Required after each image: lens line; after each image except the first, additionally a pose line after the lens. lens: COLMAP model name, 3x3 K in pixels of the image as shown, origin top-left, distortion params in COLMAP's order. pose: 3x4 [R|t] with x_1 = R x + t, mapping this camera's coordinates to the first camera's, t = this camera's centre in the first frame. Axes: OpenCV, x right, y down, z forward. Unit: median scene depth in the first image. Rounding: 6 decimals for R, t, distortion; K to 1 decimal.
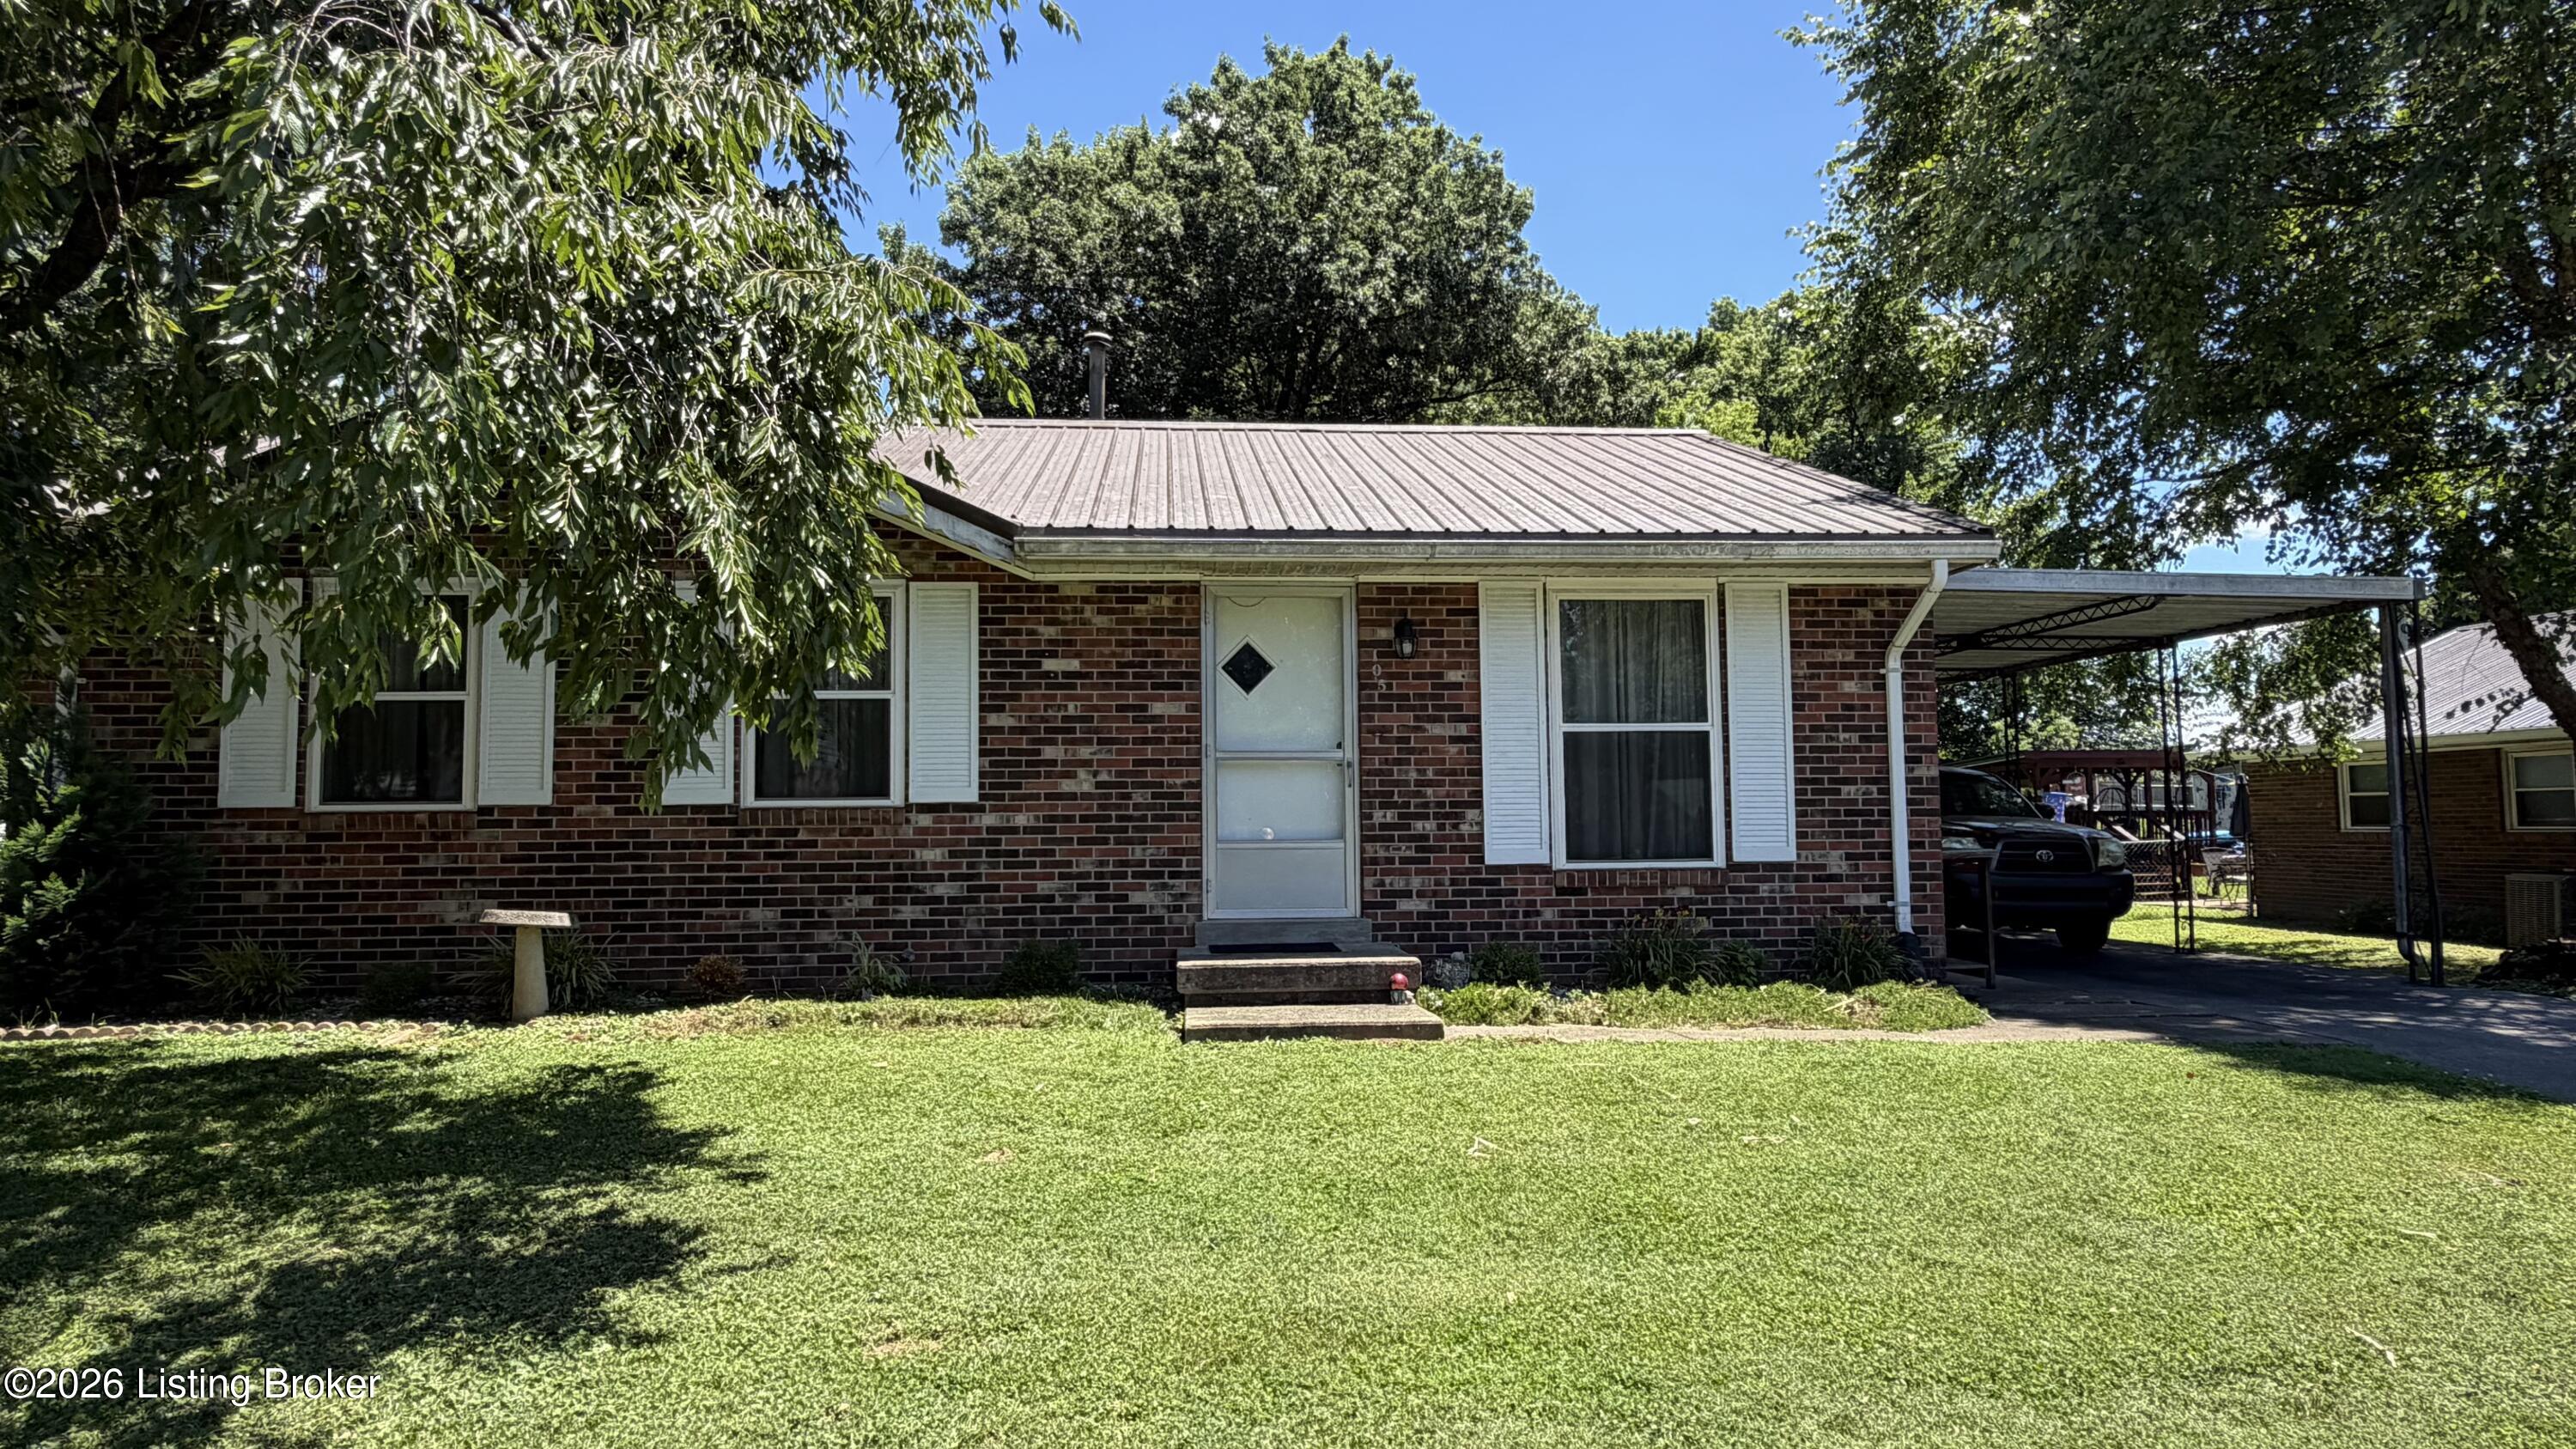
lens RADIAL K [[1428.2, 0, 1293.3], [0, 1428.2, 710.4], [0, 0, 1]] dist [0.000197, 0.001544]
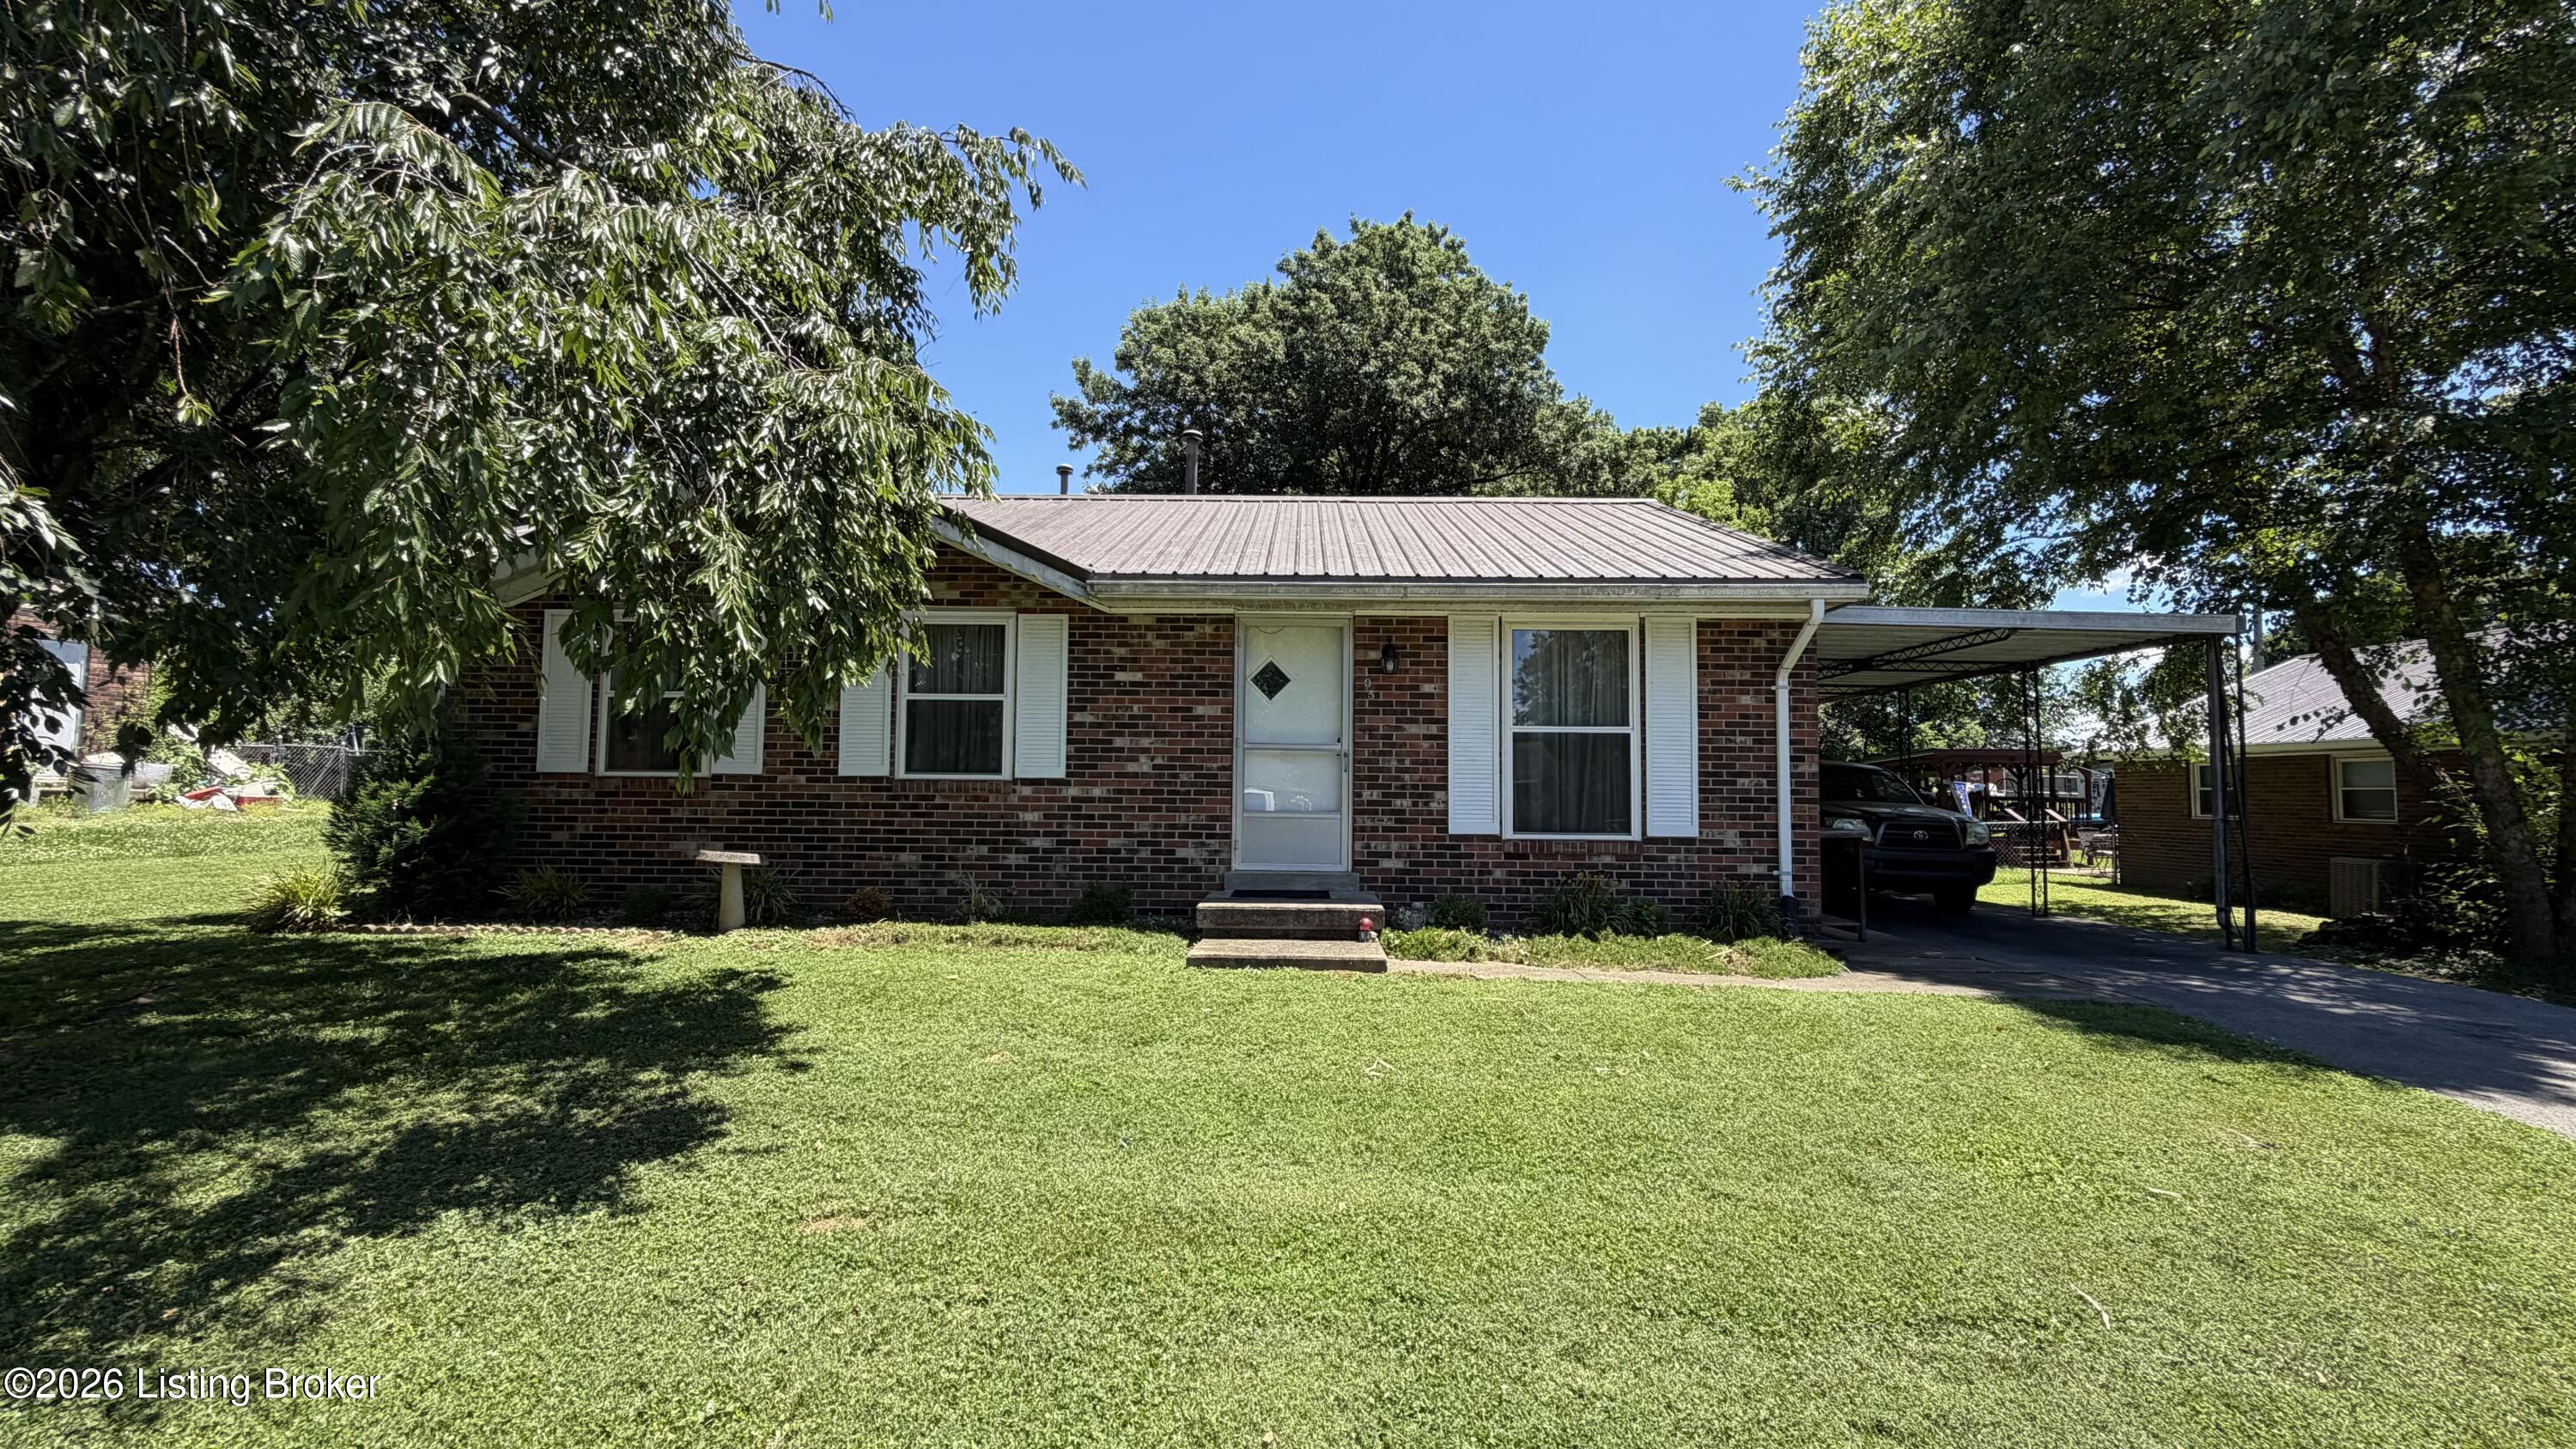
lens RADIAL K [[1025.5, 0, 1296.6], [0, 1025.5, 719.0], [0, 0, 1]] dist [0.001346, 0.000003]
pose [[0.995059, 0.013885, -0.098306, 0.087375], [-0.012883, 0.999858, 0.010825, -0.004557], [0.098442, -0.009505, 0.995097, 0.062125]]
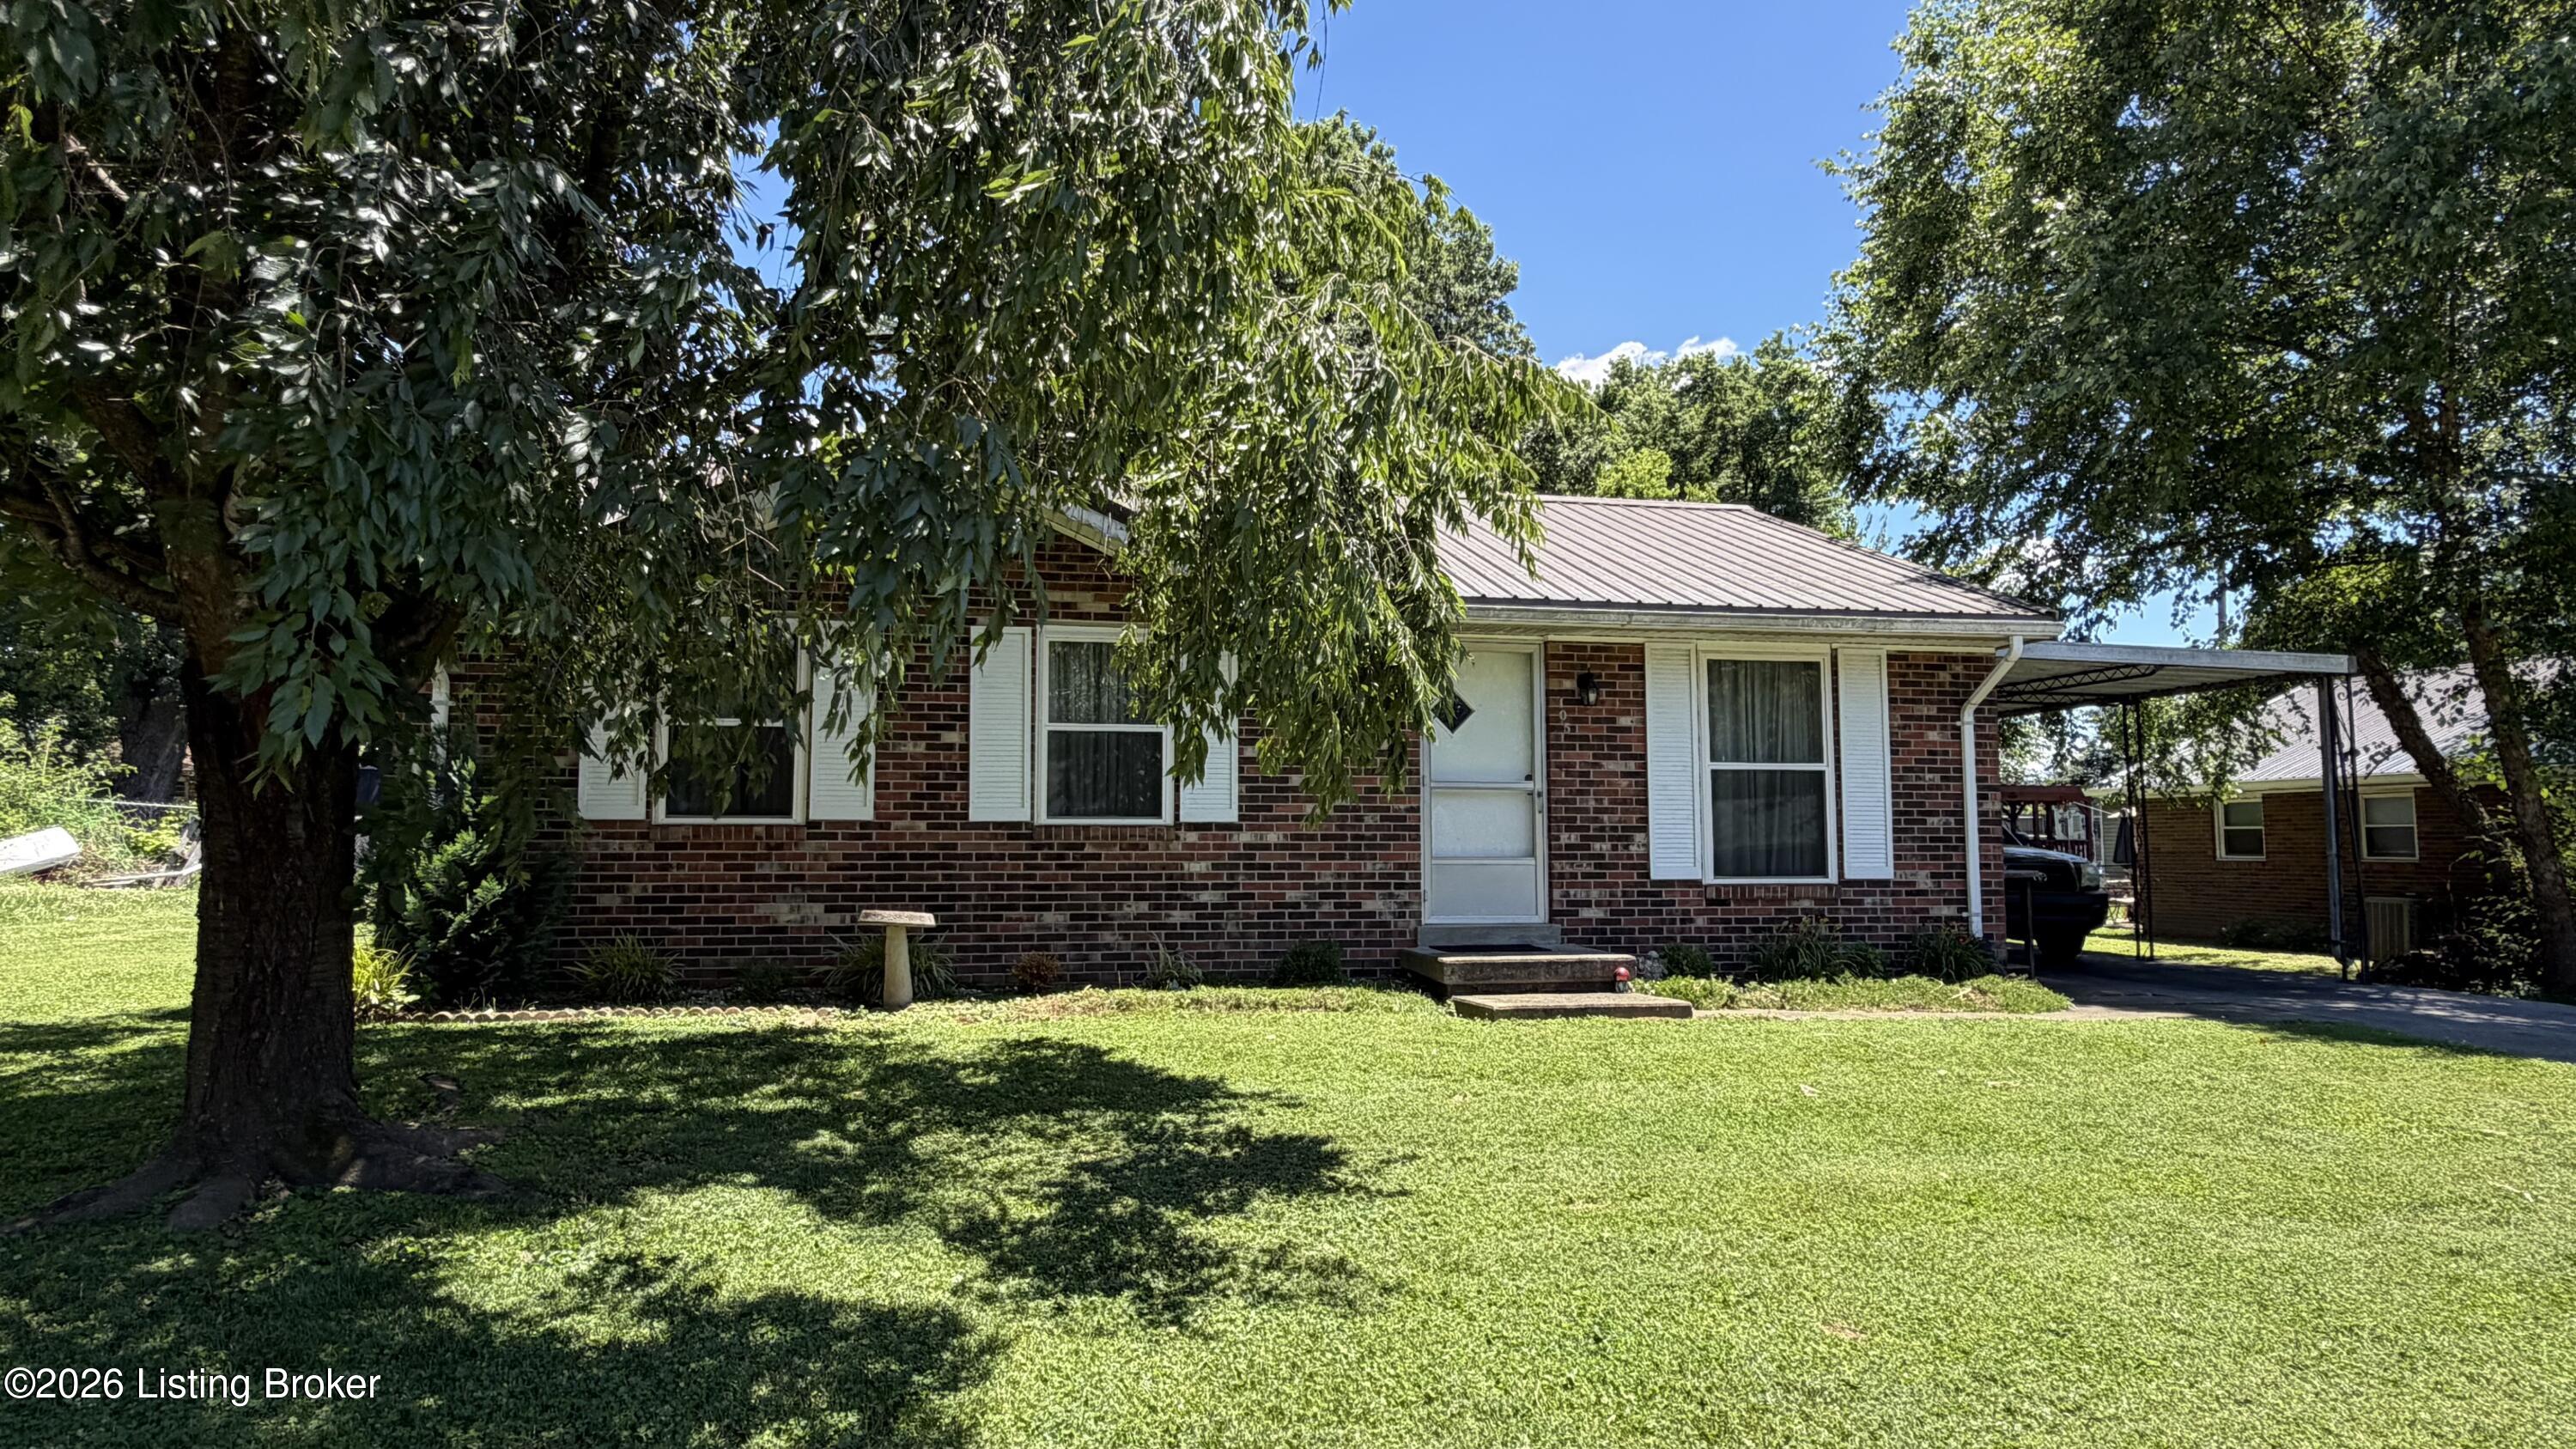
lens RADIAL K [[1428.2, 0, 1291.5], [0, 1428.2, 713.5], [0, 0, 1]] dist [0.000197, 0.001544]
pose [[0.994406, 0.019866, 0.103737, -0.293113], [-0.018580, 0.999738, -0.013342, -0.009505], [-0.103975, 0.011340, 0.994515, -0.161353]]
